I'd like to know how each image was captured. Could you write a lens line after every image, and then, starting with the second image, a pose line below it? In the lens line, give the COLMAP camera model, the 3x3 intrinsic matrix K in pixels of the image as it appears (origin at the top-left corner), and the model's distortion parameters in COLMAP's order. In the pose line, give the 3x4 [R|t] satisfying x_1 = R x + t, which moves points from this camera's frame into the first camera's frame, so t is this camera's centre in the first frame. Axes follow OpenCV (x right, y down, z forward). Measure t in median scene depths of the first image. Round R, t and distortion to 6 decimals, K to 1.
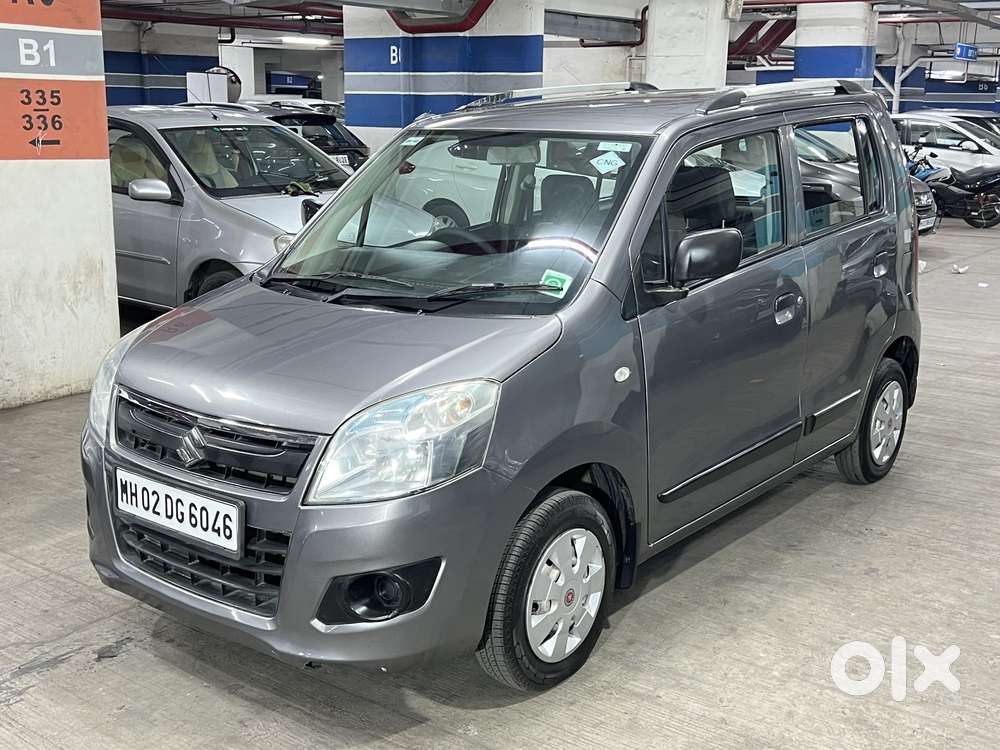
lens RADIAL K [[1143.5, 0, 522.0], [0, 1143.5, 345.9], [0, 0, 1]] dist [0.025888, 0.000000]
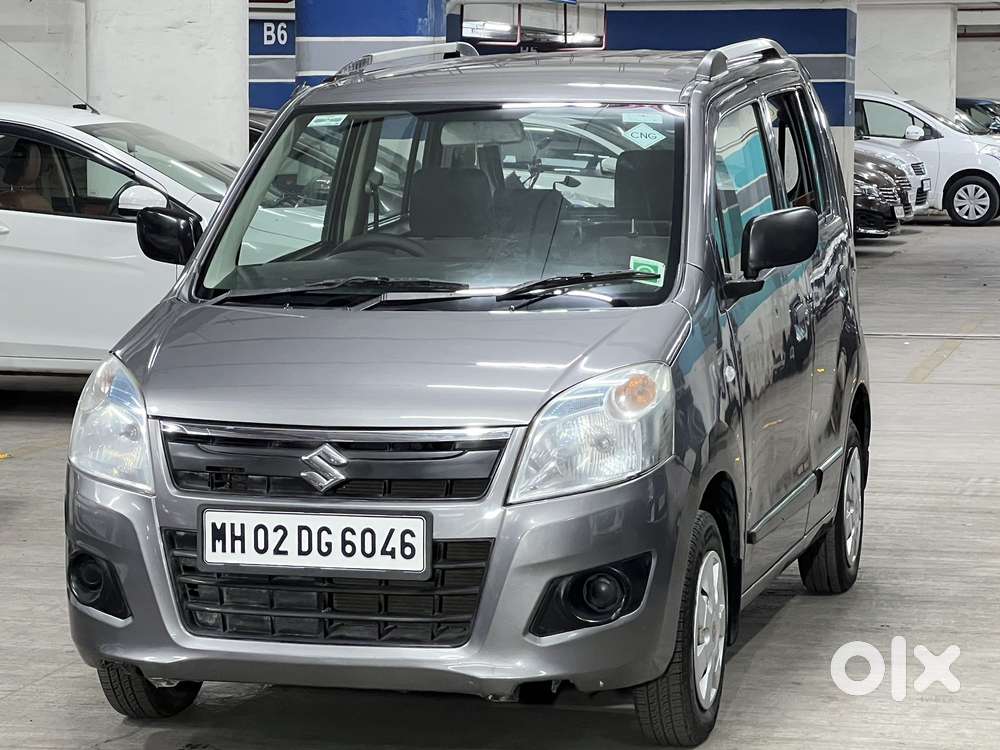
lens RADIAL K [[2834.0, 0, 489.7], [0, 2834.0, 390.5], [0, 0, 1]] dist [0.077905, 0.000000]
pose [[0.926286, -0.051362, 0.373304, -0.941434], [0.090622, 0.991956, -0.088382, 0.225000], [-0.365762, 0.115697, 0.923489, -0.961478]]
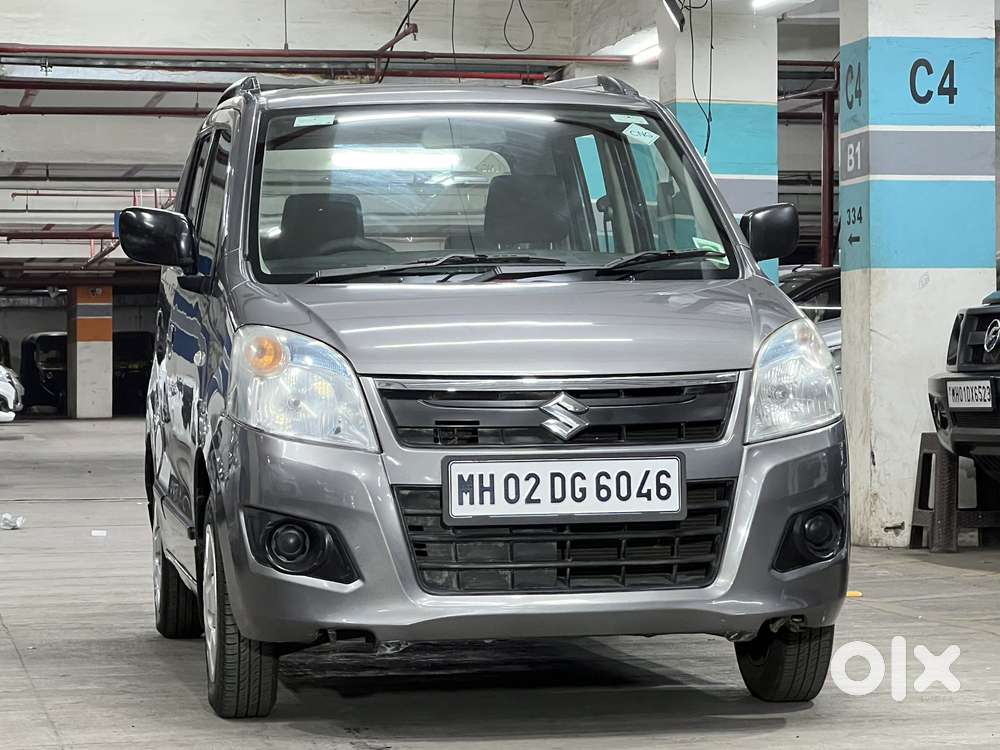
lens RADIAL K [[2834.0, 0, 500.5], [0, 2834.0, 370.7], [0, 0, 1]] dist [0.077905, 0.000000]
pose [[0.692886, -0.024581, 0.720628, -1.798523], [0.167462, 0.977577, -0.127670, 0.310292], [-0.701331, 0.209139, 0.681466, -0.382430]]
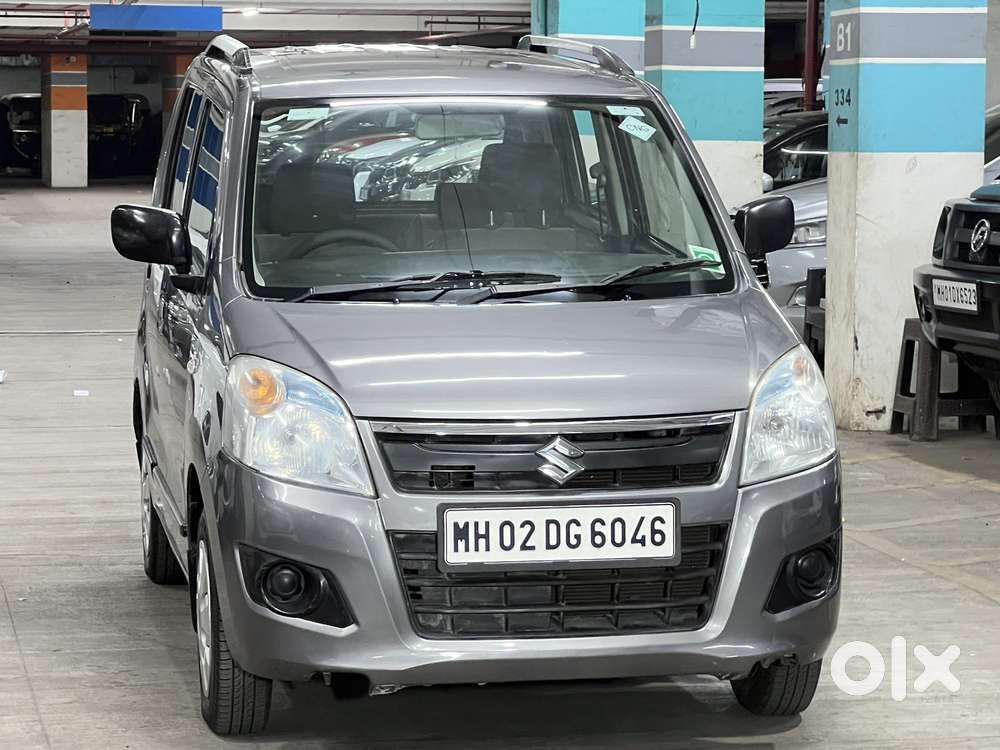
lens RADIAL K [[2834.0, 0, 491.5], [0, 2834.0, 378.7], [0, 0, 1]] dist [0.077905, 0.000000]
pose [[0.689196, -0.081405, 0.719987, -1.796463], [0.157324, 0.986775, -0.039027, 0.101540], [-0.707289, 0.140169, 0.692889, -0.405680]]
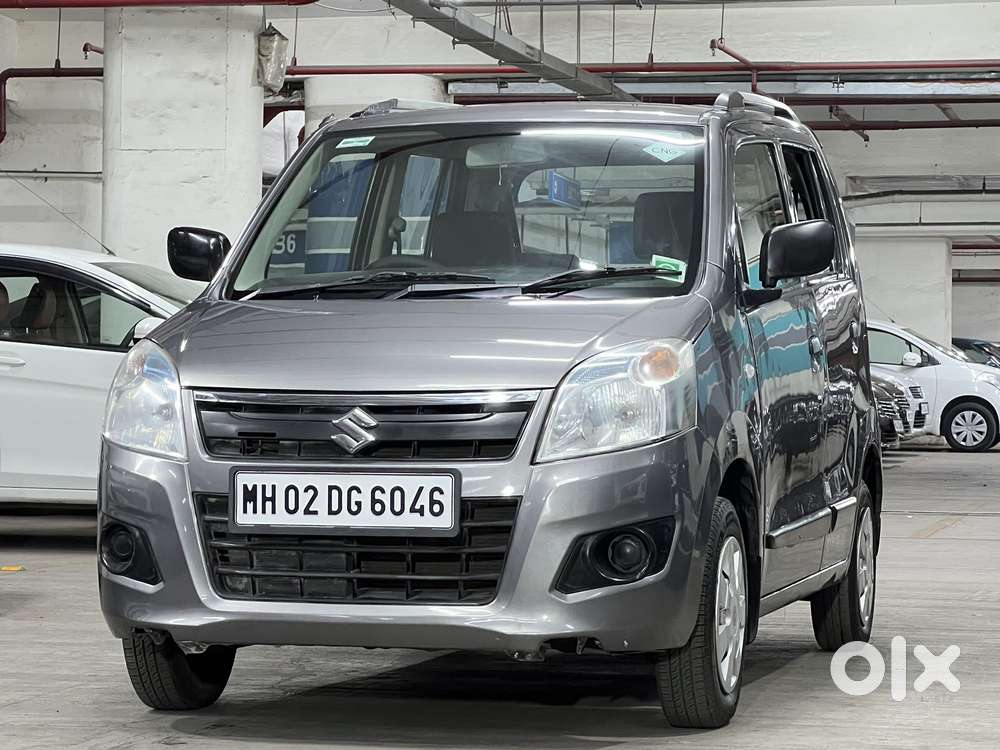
lens RADIAL K [[2834.0, 0, 497.9], [0, 2834.0, 382.5], [0, 0, 1]] dist [0.077905, 0.000000]
pose [[0.924915, -0.009483, 0.380056, -0.986774], [0.084275, 0.979931, -0.180645, 0.441491], [-0.370716, 0.199110, 0.907152, -0.961276]]
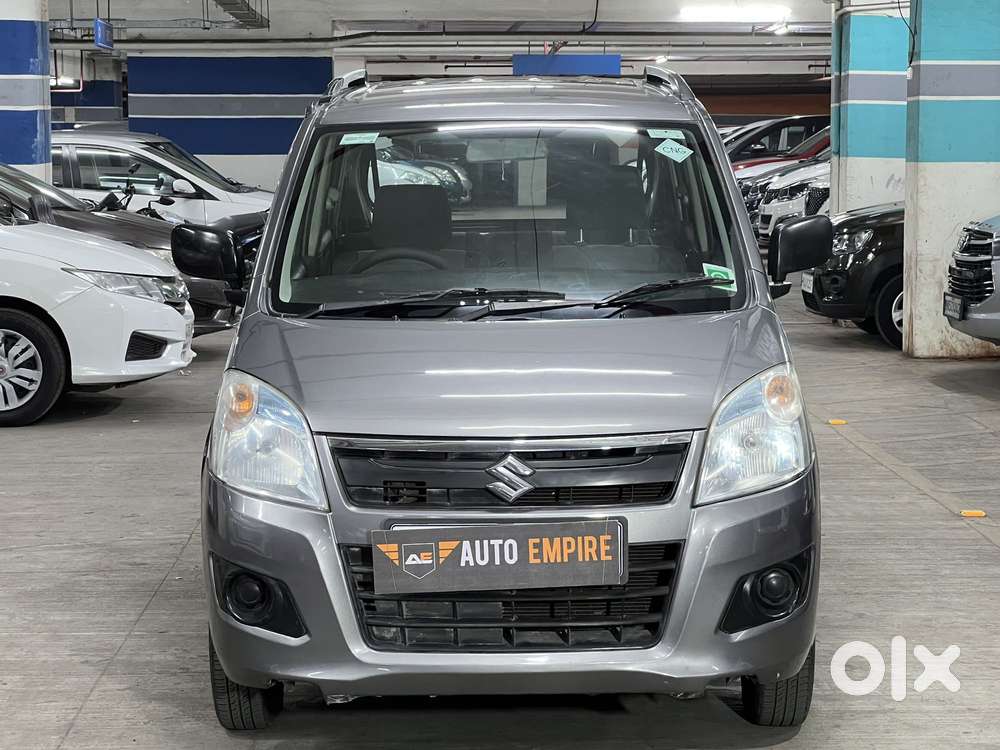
lens RADIAL K [[2287.2, 0, 505.2], [0, 2287.2, 360.2], [0, 0, 1]] dist [0.151009, 0.000000]
pose [[0.802639, -0.075364, 0.591684, -1.278722], [0.139786, 0.988126, -0.063765, 0.108915], [-0.579853, 0.133890, 0.803644, -0.370044]]
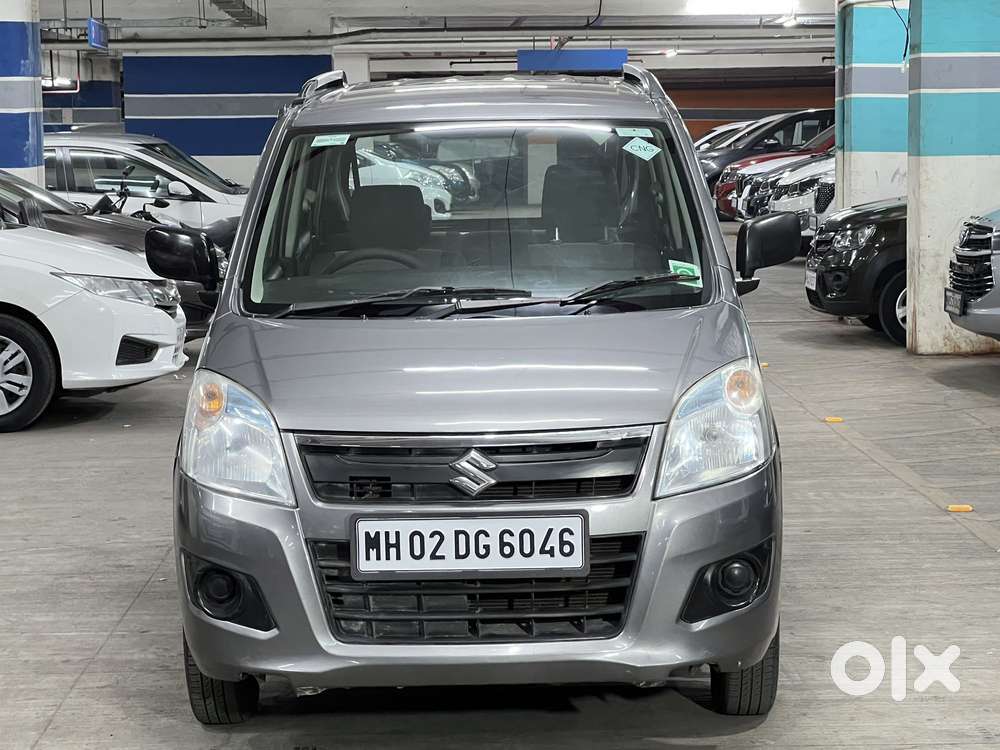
lens RADIAL K [[2346.3, 0, 506.1], [0, 2346.3, 381.8], [0, 0, 1]] dist [0.147282, 0.000000]
pose [[0.805180, -0.088072, 0.586454, -1.292276], [0.149349, 0.987152, -0.056804, 0.124042], [-0.573916, 0.133324, 0.807988, -0.452286]]
